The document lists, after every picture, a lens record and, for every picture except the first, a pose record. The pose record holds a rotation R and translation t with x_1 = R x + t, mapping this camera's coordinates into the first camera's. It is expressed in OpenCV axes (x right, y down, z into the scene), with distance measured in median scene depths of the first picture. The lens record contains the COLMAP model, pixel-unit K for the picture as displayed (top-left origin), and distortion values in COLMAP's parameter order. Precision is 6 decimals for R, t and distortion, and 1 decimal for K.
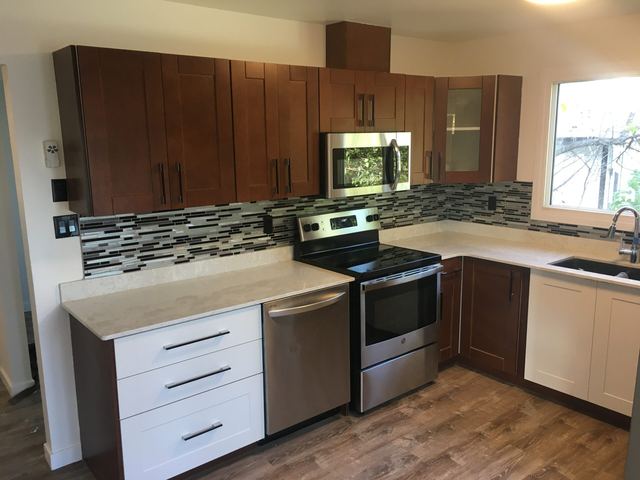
lens RADIAL K [[547.8, 0, 320.0], [0, 547.8, 240.0], [0, 0, 1]] dist [0.101443, -0.134038]
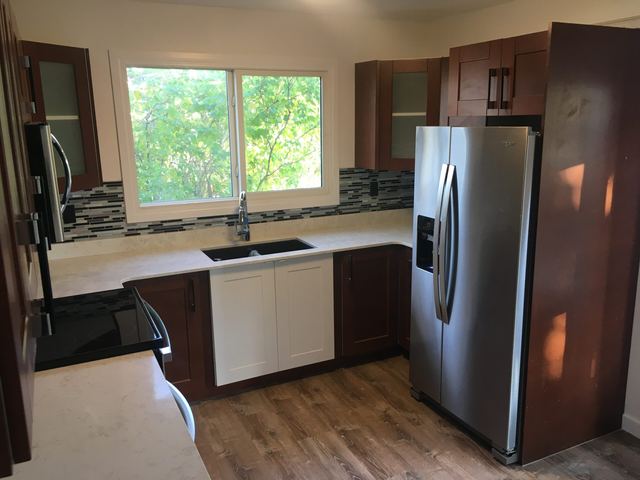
lens RADIAL K [[547.8, 0, 320.0], [0, 547.8, 240.0], [0, 0, 1]] dist [0.101443, -0.134038]
pose [[0.228048, -0.207828, 0.951211, -0.363369], [0.198522, 0.966356, 0.163542, -0.090740], [-0.953196, 0.151541, 0.261634, 0.473932]]
